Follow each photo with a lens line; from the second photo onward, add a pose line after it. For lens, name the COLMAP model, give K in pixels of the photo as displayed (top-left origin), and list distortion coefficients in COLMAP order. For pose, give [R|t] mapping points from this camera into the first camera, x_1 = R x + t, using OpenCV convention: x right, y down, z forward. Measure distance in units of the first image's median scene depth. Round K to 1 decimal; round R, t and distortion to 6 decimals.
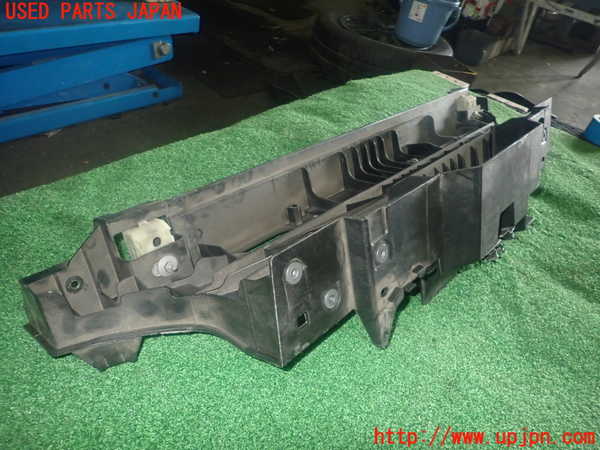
lens RADIAL K [[429.7, 0, 300.0], [0, 429.7, 225.0], [0, 0, 1]] dist [-0.012225, 0.000605]
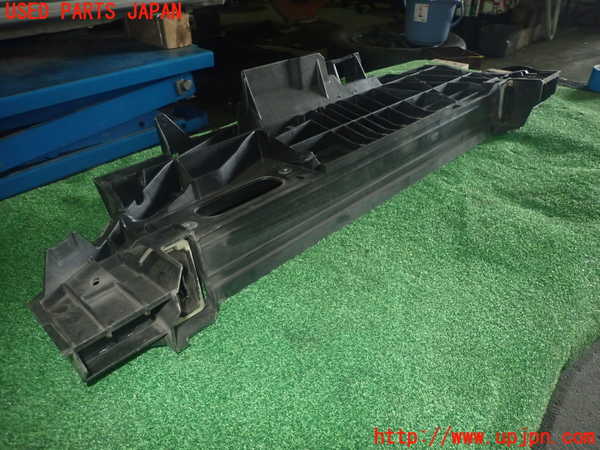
lens RADIAL K [[426.2, 0, 300.0], [0, 426.2, 225.0], [0, 0, 1]] dist [-0.026445, 0.005349]
pose [[0.977790, -0.129914, -0.164465, 0.117487], [0.115465, 0.988797, -0.094594, 0.100036], [0.174911, 0.073503, 0.981837, -0.034219]]
